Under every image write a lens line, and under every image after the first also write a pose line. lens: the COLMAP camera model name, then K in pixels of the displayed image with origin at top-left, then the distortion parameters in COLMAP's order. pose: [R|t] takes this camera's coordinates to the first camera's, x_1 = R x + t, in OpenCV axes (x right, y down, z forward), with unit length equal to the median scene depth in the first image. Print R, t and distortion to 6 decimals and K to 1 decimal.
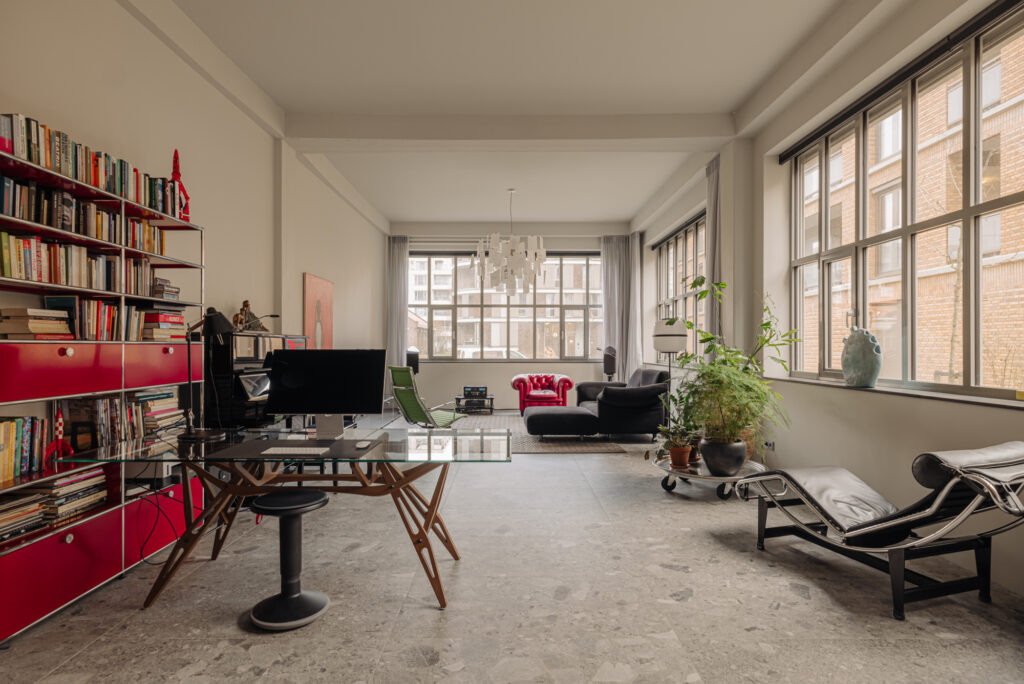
lens RADIAL K [[554.5, 0, 512.0], [0, 554.5, 342.0], [0, 0, 1]] dist [0.002551, 0.000974]
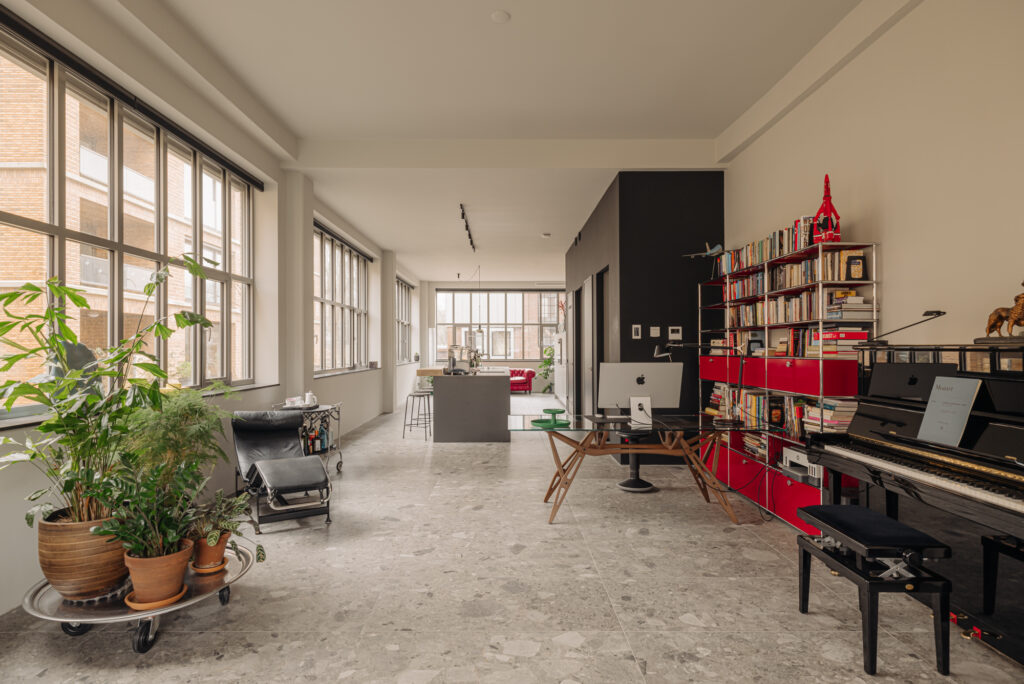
lens RADIAL K [[554.5, 0, 512.0], [0, 554.5, 342.0], [0, 0, 1]] dist [0.002551, 0.000974]
pose [[-0.999977, 0.000331, -0.006708, -0.000565], [0.000464, 0.999804, -0.019816, -0.009960], [0.006700, -0.019819, -0.999781, 2.455128]]
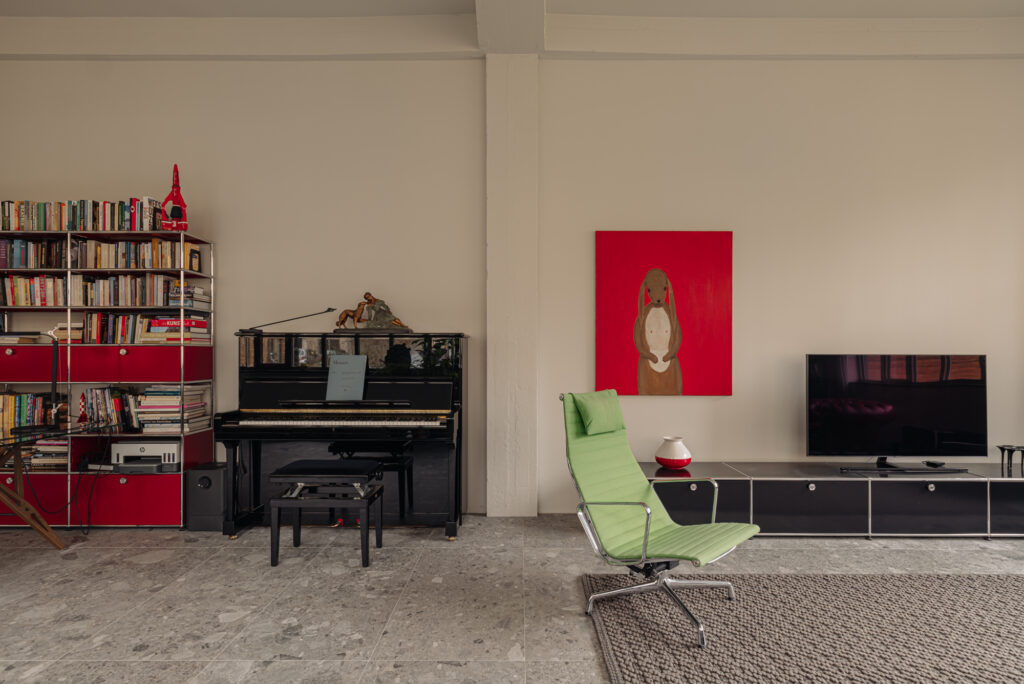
lens RADIAL K [[544.8, 0, 510.1], [0, 544.8, 350.7], [0, 0, 1]] dist [0.002634, 0.000814]
pose [[-0.012013, -0.001892, -0.999926, 0.524823], [0.006192, 0.999979, -0.001966, 0.022385], [0.999909, -0.006215, -0.012001, 1.987652]]
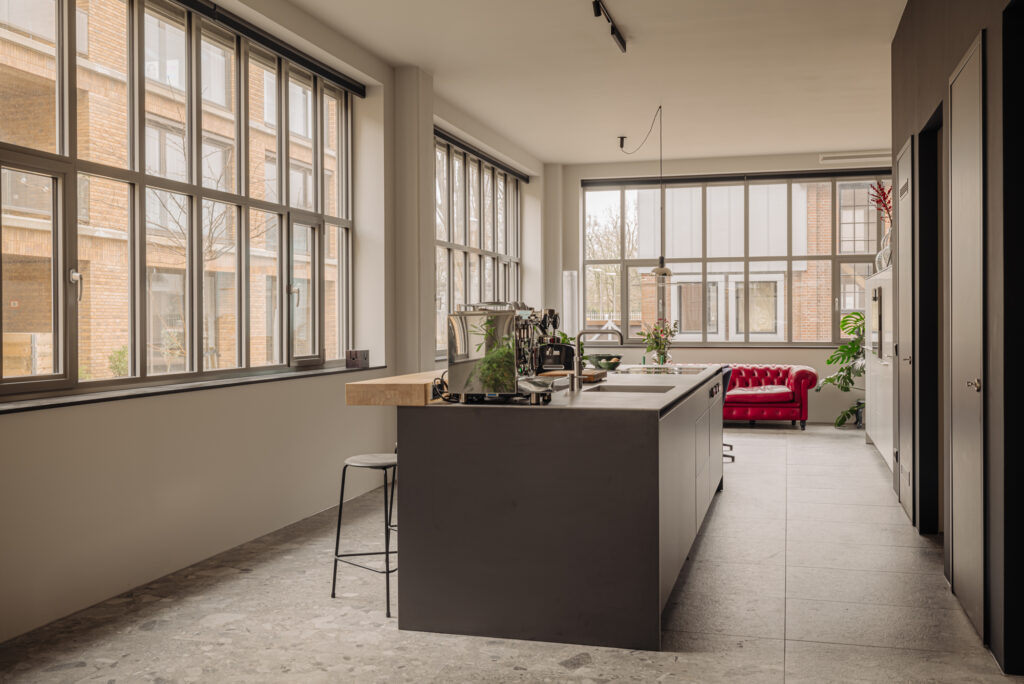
lens RADIAL K [[990.4, 0, 513.7], [0, 990.4, 319.3], [0, 0, 1]] dist [-0.004428, 0.001925]
pose [[-0.961927, 0.005192, 0.273257, -0.178961], [0.002797, 0.999954, -0.009154, -0.007950], [-0.273292, -0.008041, -0.961897, 1.127629]]
